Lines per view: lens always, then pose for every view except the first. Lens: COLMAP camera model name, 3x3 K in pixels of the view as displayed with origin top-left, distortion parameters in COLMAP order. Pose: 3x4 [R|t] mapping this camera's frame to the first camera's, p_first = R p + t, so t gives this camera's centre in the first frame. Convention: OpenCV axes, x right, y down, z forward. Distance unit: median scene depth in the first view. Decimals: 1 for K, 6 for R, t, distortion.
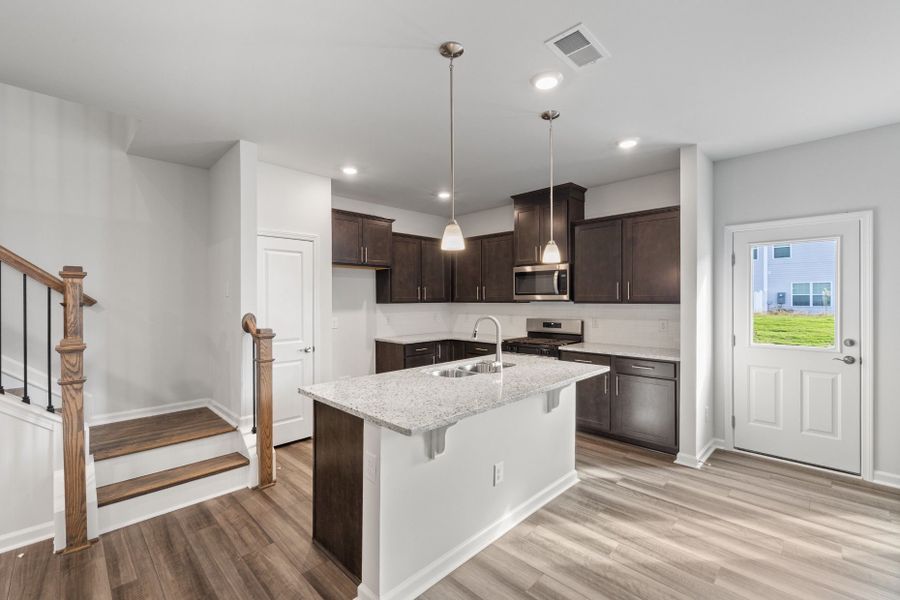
lens RADIAL K [[384.1, 0, 448.4], [0, 384.1, 299.3], [0, 0, 1]] dist [-0.000686, -0.000165]
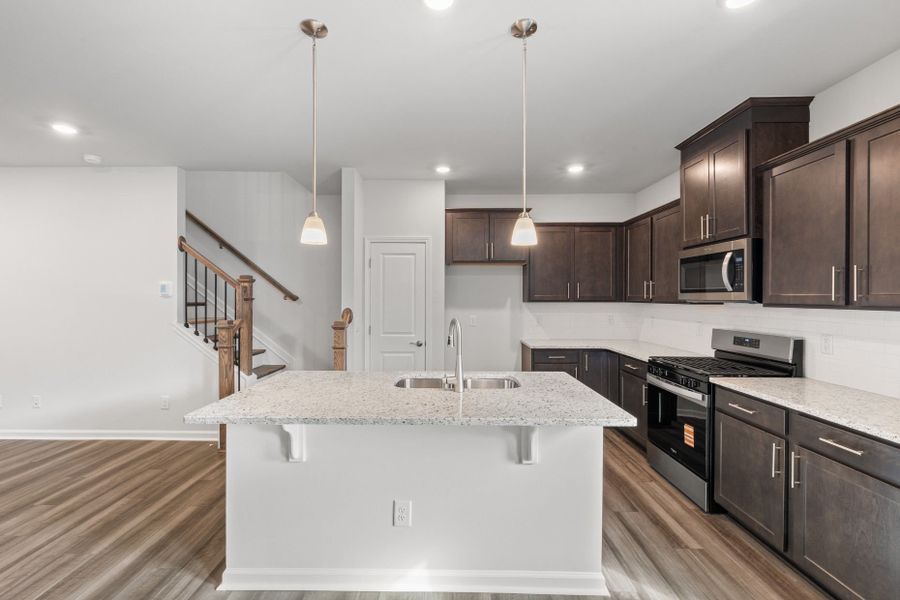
lens RADIAL K [[384.1, 0, 447.6], [0, 384.1, 297.7], [0, 0, 1]] dist [-0.000686, -0.000165]
pose [[0.699313, 0.007089, -0.714781, 0.407778], [-0.005594, 0.999974, 0.004444, -0.002777], [0.714794, 0.000891, 0.699334, 0.264065]]
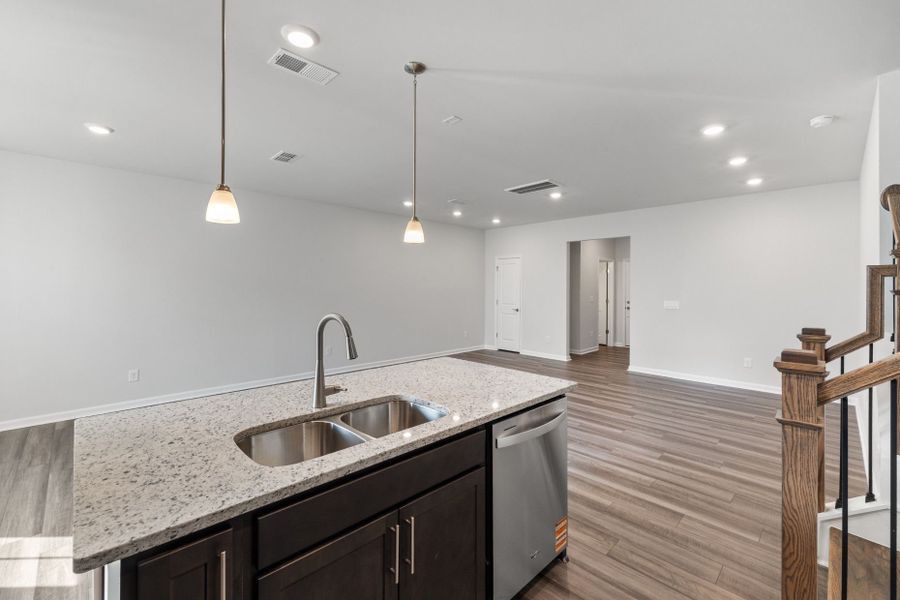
lens RADIAL K [[384.1, 0, 451.2], [0, 384.1, 291.9], [0, 0, 1]] dist [-0.000686, -0.000165]
pose [[-0.999899, 0.000544, 0.014222, -0.050638], [0.000746, 0.999899, 0.014170, -0.002131], [-0.014213, 0.014179, -0.999798, 0.964054]]
